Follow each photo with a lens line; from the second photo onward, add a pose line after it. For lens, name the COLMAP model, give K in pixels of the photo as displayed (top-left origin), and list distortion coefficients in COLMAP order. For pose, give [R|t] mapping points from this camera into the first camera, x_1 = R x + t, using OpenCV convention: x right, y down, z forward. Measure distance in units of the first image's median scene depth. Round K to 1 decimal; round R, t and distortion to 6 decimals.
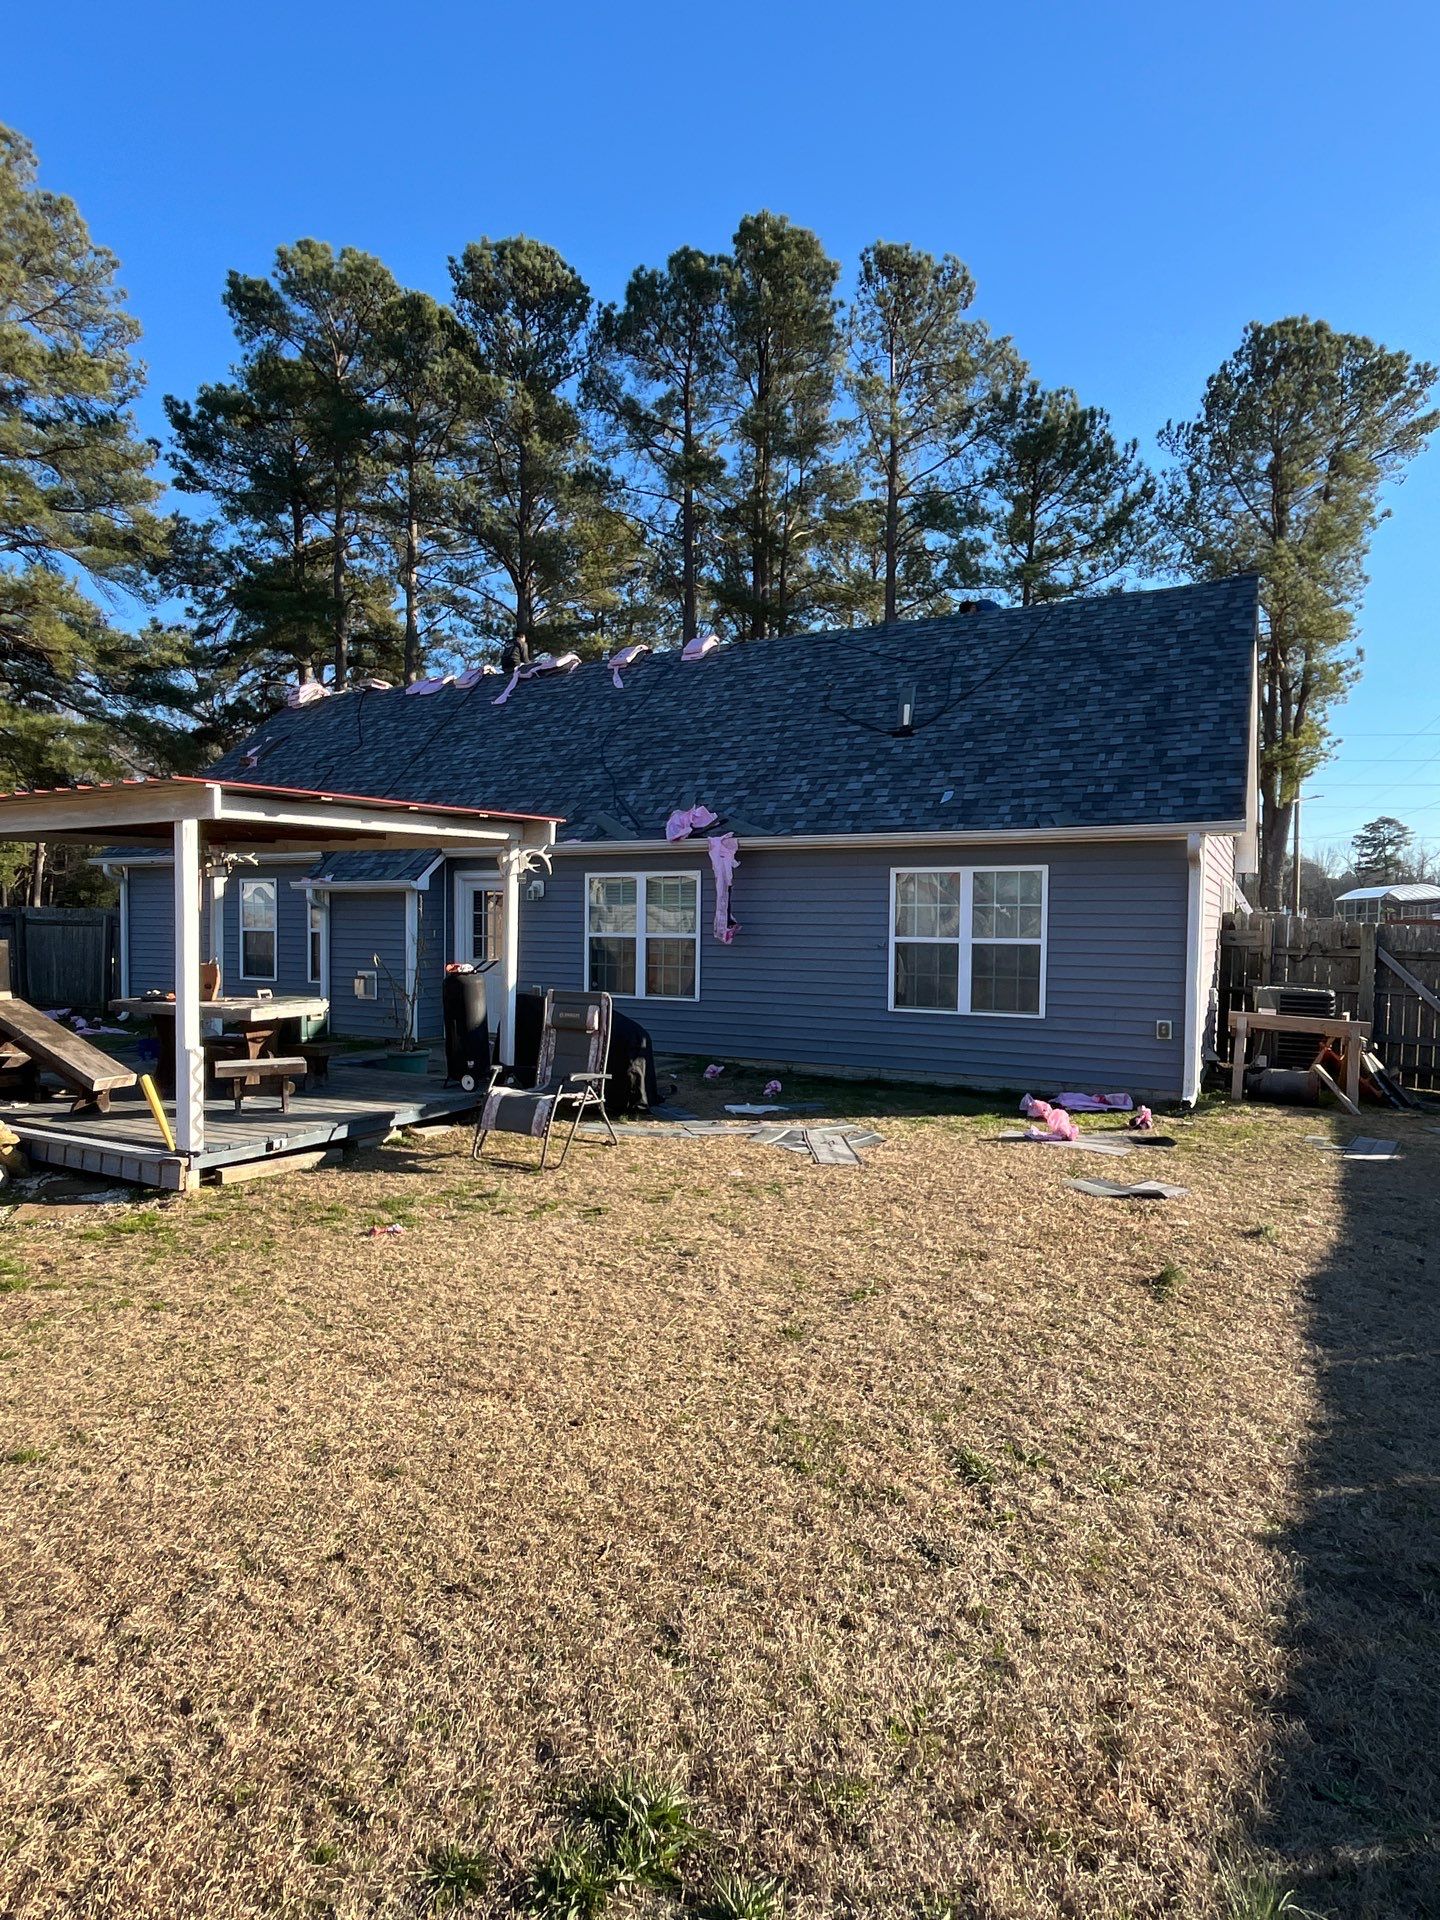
lens RADIAL K [[1032.8, 0, 710.2], [0, 1032.8, 952.0], [0, 0, 1]] dist [-0.005091, 0.000574]
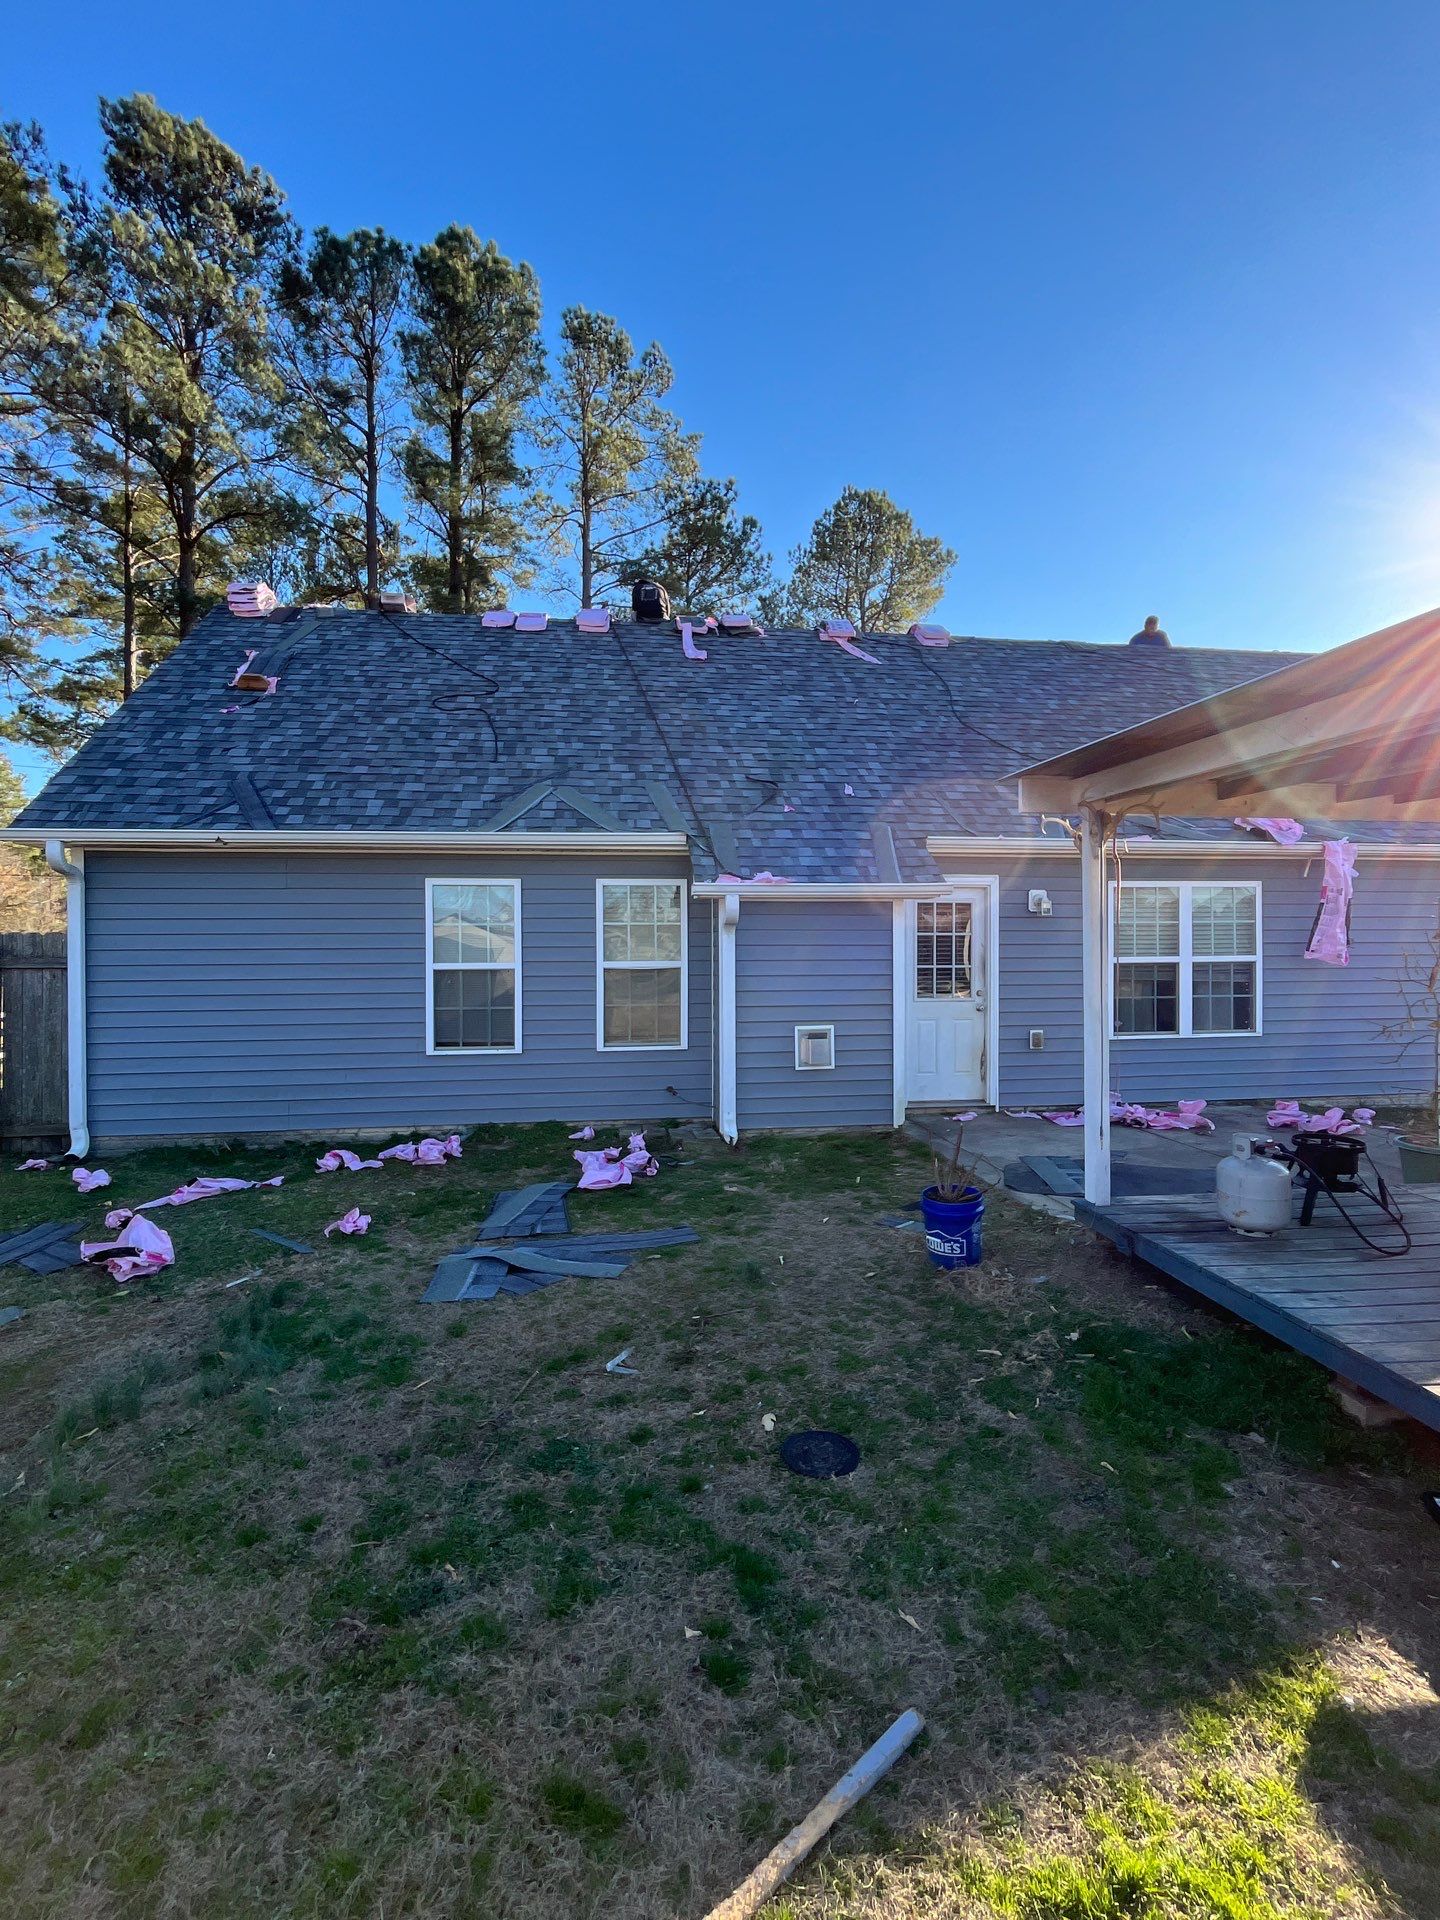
lens RADIAL K [[854.9, 0, 715.7], [0, 854.9, 957.9], [0, 0, 1]] dist [-0.001655, 0.000100]
pose [[0.813563, -0.021865, 0.581066, -0.270054], [0.031758, 0.999472, -0.006855, -0.008751], [-0.580609, 0.024031, 0.813828, 0.239699]]
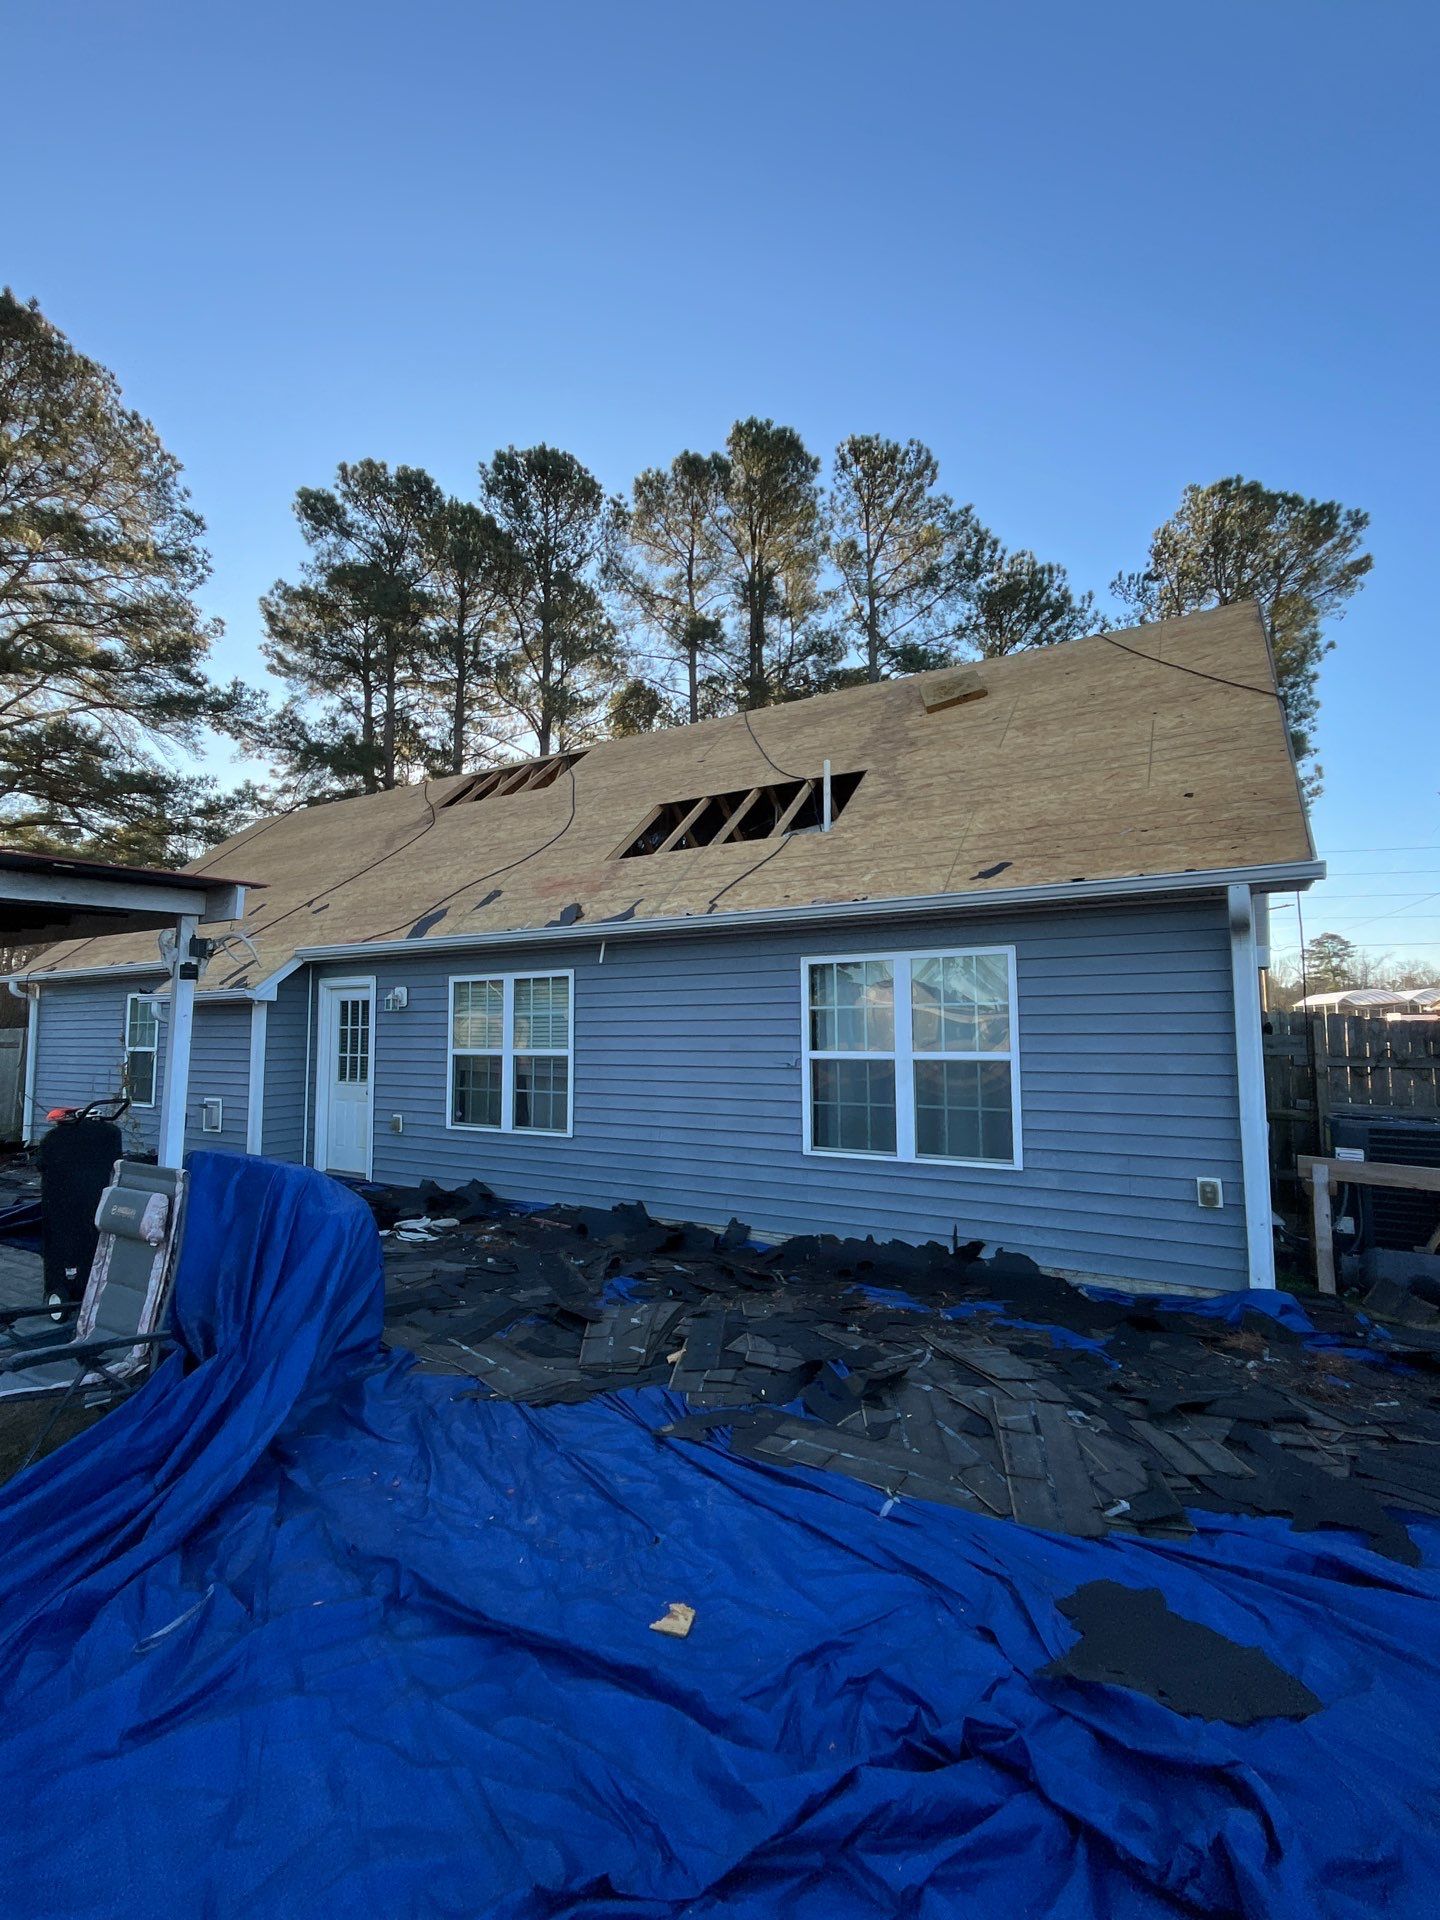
lens RADIAL K [[854.9, 0, 715.7], [0, 854.9, 957.9], [0, 0, 1]] dist [-0.001655, 0.000100]
pose [[0.998856, -0.020120, -0.043384, 0.044243], [0.014941, 0.993071, -0.116558, -0.003315], [0.045429, 0.115777, 0.992236, 0.123321]]
